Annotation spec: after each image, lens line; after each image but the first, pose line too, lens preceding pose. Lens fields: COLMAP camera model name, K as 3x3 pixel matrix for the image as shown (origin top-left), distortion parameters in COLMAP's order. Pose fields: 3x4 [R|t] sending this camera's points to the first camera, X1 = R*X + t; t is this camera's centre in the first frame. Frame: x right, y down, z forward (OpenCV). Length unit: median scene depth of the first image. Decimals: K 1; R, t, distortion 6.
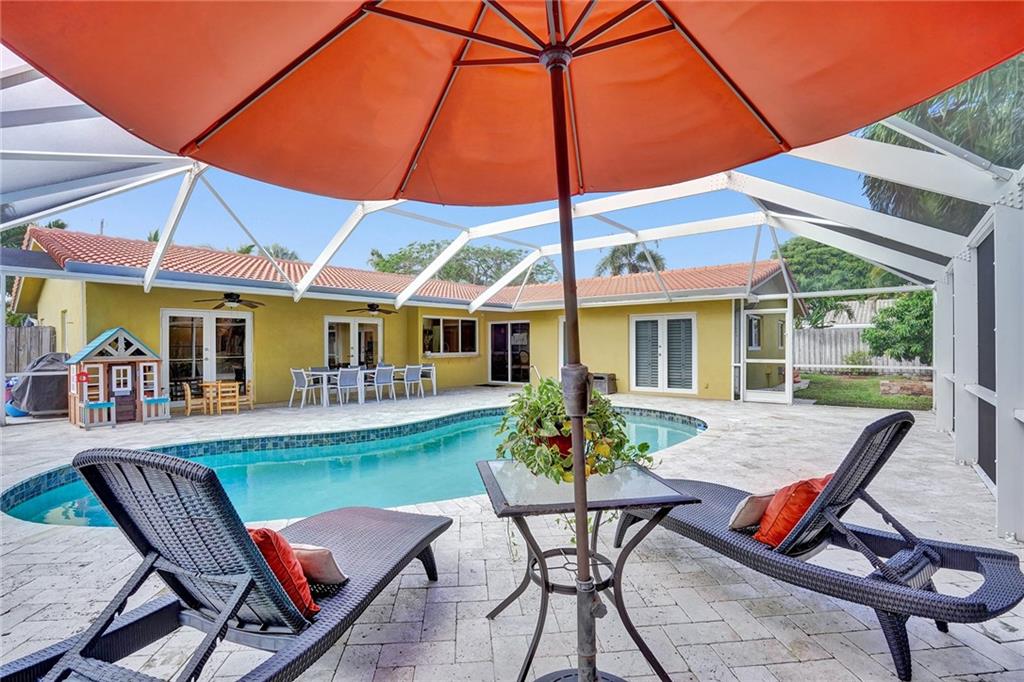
lens RADIAL K [[482.4, 0, 512.0], [0, 482.4, 341.0], [0, 0, 1]] dist [-0.000164, -0.000063]
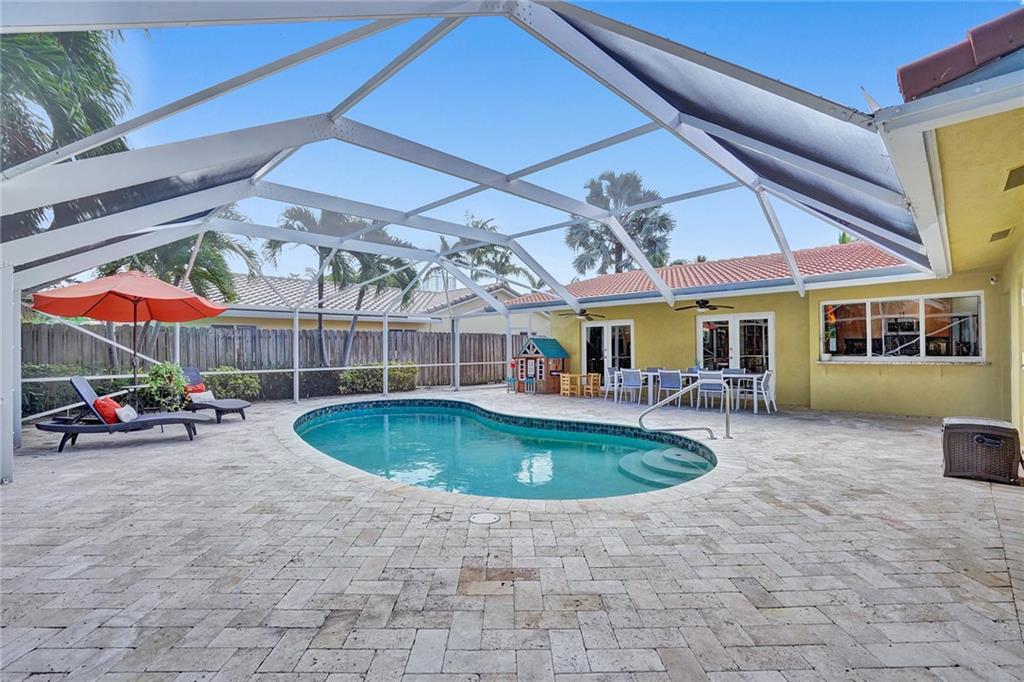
lens RADIAL K [[506.4, 0, 508.6], [0, 506.4, 349.7], [0, 0, 1]] dist [0.000225, 0.000862]
pose [[-0.115827, 0.006454, -0.993248, 0.885938], [0.021689, 0.999757, 0.003967, 0.006253], [0.993033, -0.021083, -0.115939, 1.003435]]
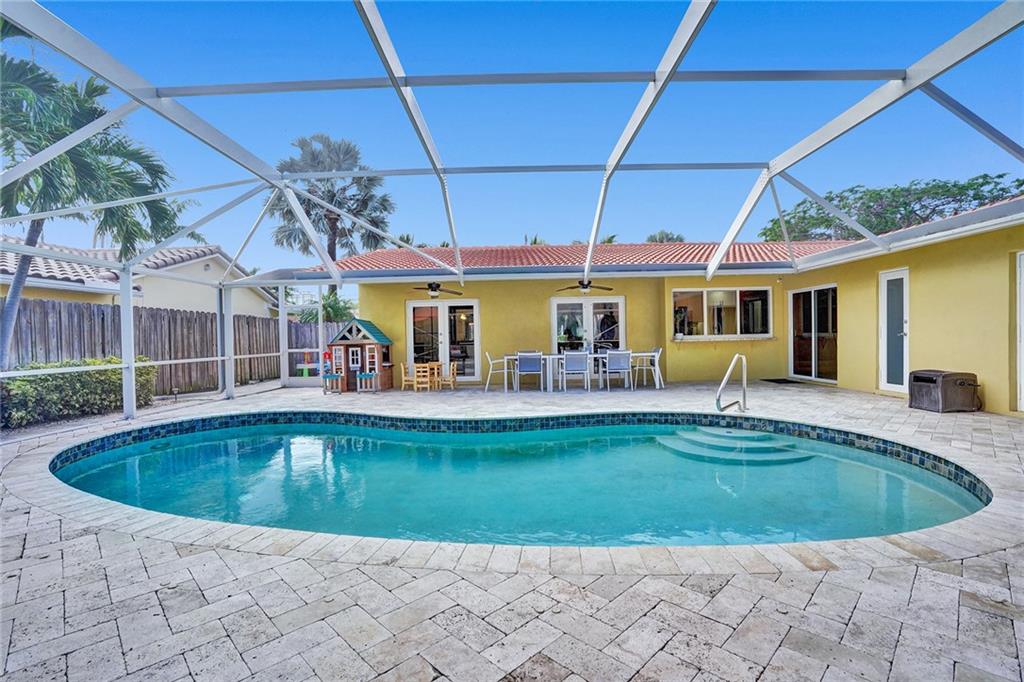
lens RADIAL K [[495.1, 0, 512.0], [0, 495.1, 341.0], [0, 0, 1]] dist [-0.001118, -0.000019]
pose [[0.621223, 0.000704, -0.783634, 0.447668], [0.027648, 0.999357, 0.022816, 0.013336], [0.783146, -0.035840, 0.620804, 0.445634]]
